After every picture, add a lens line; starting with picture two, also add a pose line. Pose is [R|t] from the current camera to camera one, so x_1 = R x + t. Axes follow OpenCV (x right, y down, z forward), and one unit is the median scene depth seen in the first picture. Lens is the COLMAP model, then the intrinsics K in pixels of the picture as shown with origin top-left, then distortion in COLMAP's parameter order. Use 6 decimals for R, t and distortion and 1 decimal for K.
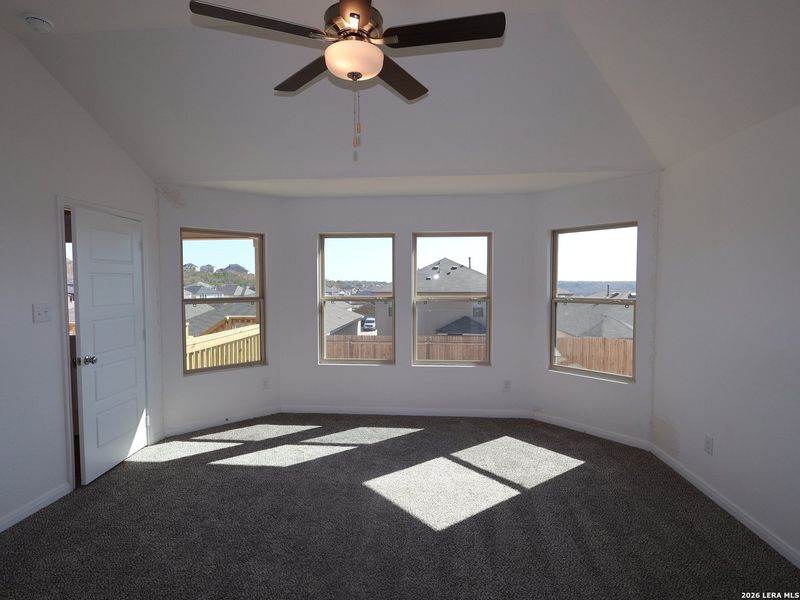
lens RADIAL K [[415.4, 0, 400.0], [0, 415.4, 300.0], [0, 0, 1]] dist [0.003231, 0.000861]
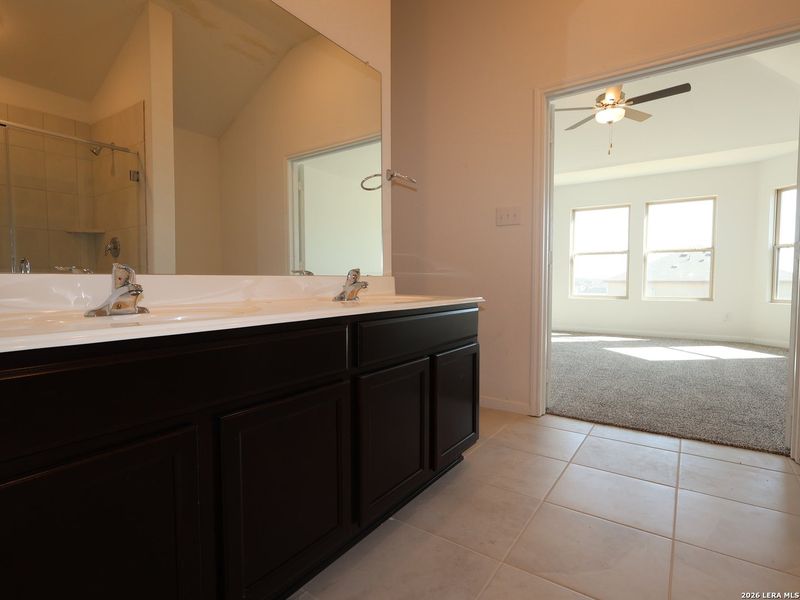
lens RADIAL K [[415.4, 0, 400.0], [0, 415.4, 300.0], [0, 0, 1]] dist [0.003231, 0.000861]
pose [[0.866561, 0.026958, -0.498342, 0.021791], [-0.024669, 0.999633, 0.011179, 0.175001], [0.498460, 0.002606, 0.866909, -0.634264]]
